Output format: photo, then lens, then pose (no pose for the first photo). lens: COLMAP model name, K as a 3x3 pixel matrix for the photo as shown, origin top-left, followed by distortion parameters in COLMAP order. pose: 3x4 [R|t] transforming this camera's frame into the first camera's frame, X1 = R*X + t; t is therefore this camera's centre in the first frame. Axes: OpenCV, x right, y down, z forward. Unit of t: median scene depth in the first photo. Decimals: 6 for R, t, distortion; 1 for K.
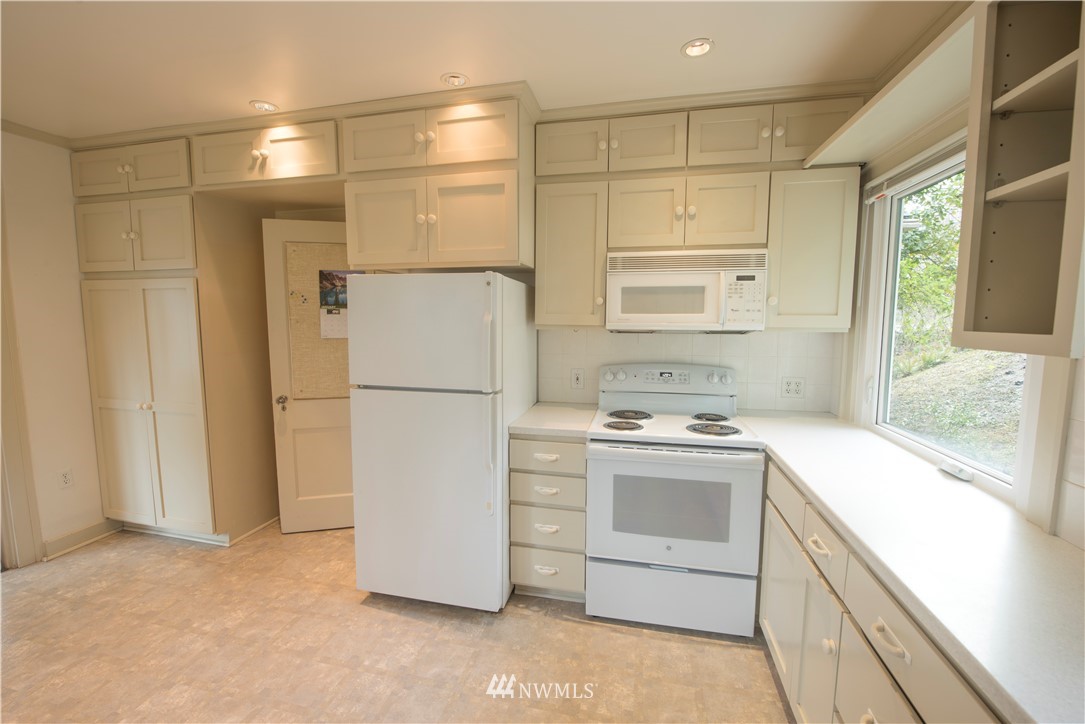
lens RADIAL K [[434.1, 0, 542.0], [0, 434.1, 359.6], [0, 0, 1]] dist [-0.011117, -0.005215]
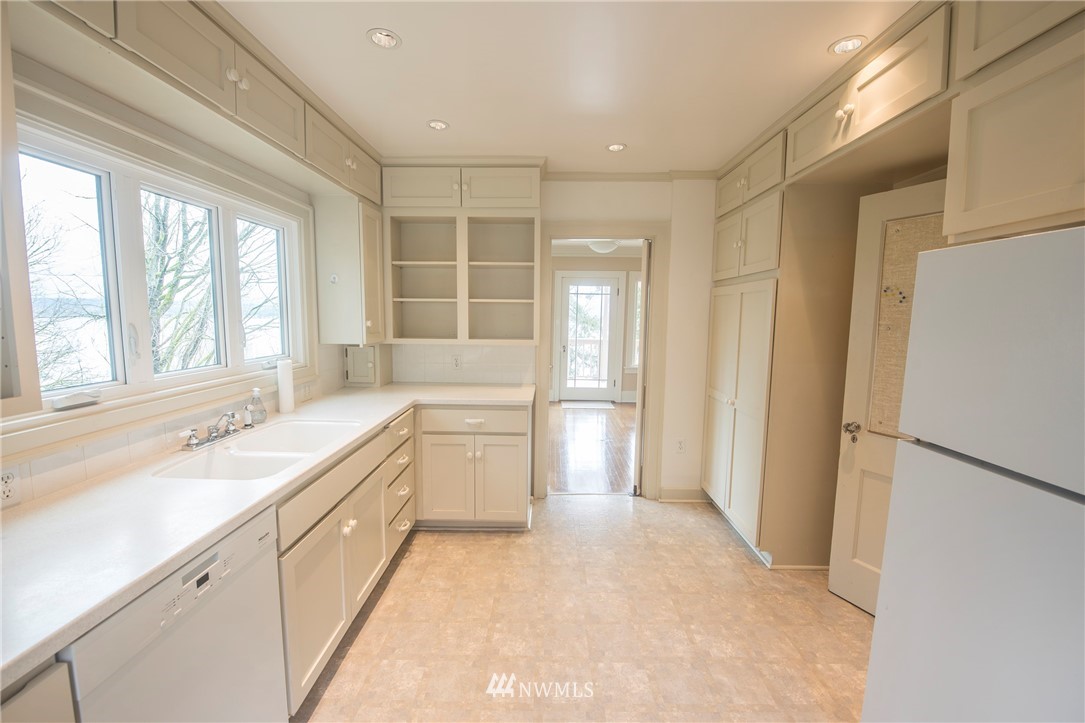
lens RADIAL K [[434.1, 0, 542.0], [0, 434.1, 359.1], [0, 0, 1]] dist [-0.011117, -0.005215]
pose [[0.205136, 0.098246, -0.973790, 0.029962], [-0.108349, 0.991113, 0.077169, -0.032125], [0.972718, 0.089679, 0.213958, 0.311544]]
